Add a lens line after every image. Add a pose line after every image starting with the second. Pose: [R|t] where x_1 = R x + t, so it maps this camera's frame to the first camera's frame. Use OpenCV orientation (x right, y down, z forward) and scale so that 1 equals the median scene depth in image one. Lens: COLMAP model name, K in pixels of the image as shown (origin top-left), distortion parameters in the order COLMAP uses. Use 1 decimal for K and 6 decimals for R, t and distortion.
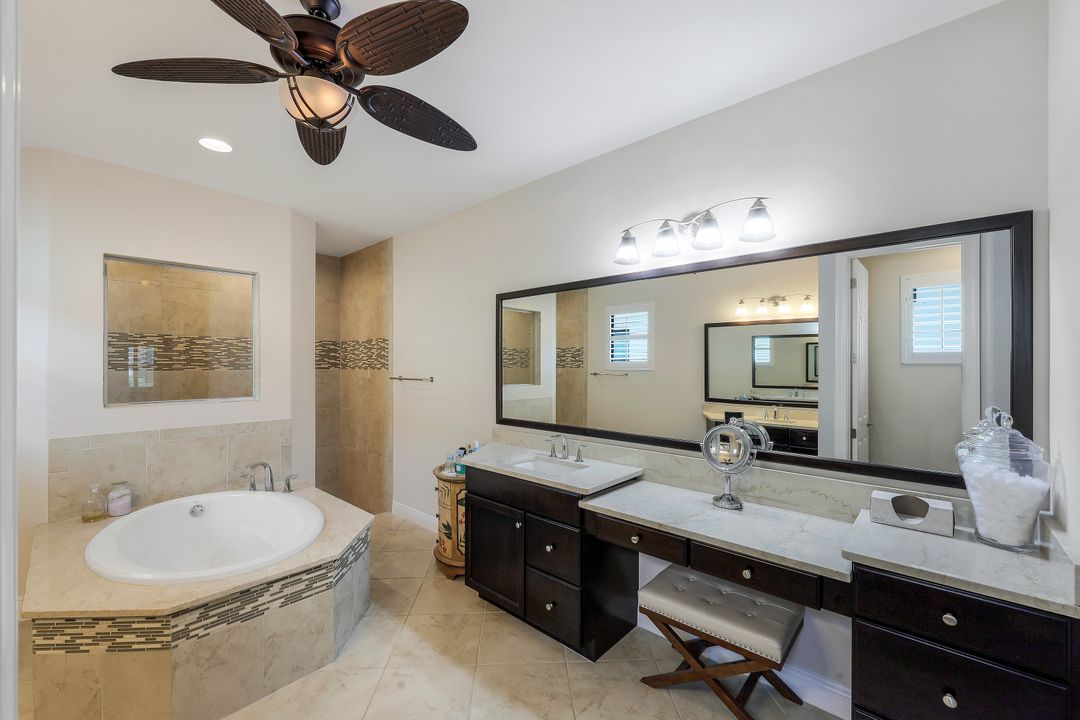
lens RADIAL K [[436.6, 0, 540.7], [0, 436.6, 366.2], [0, 0, 1]] dist [0.001007, 0.000232]
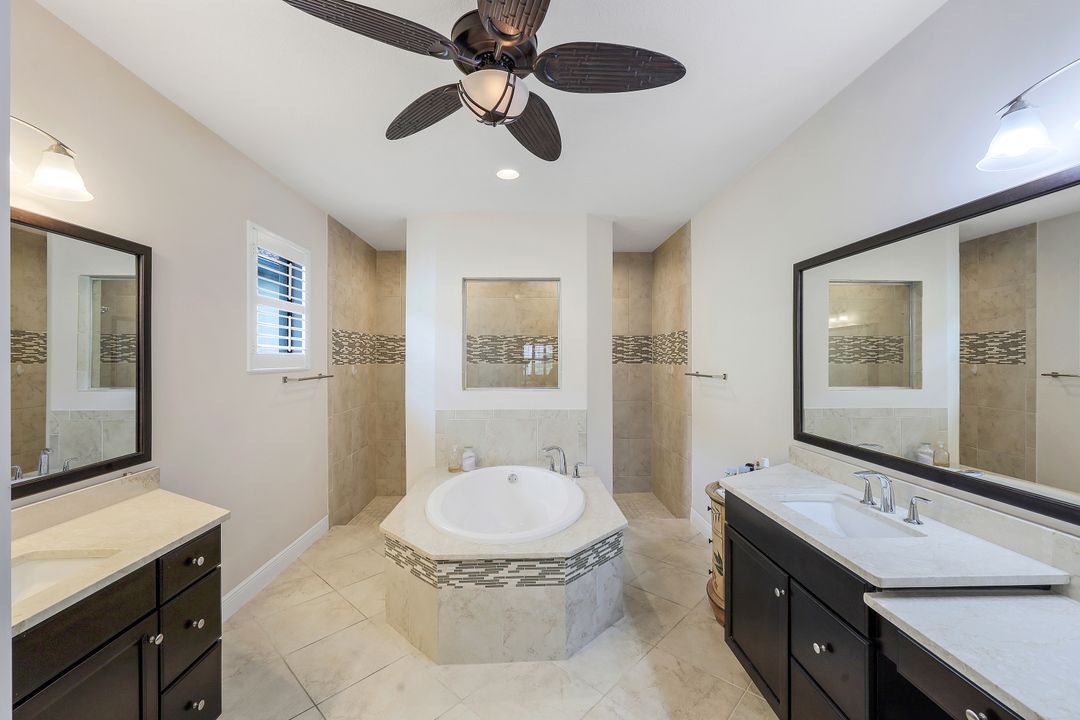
lens RADIAL K [[439.5, 0, 538.1], [0, 439.5, 358.7], [0, 0, 1]] dist [0.000163, 0.000105]
pose [[0.697887, 0.000292, -0.716208, 0.165563], [-0.002742, 0.999994, -0.002264, -0.002231], [0.716202, 0.003544, 0.697884, 0.221456]]
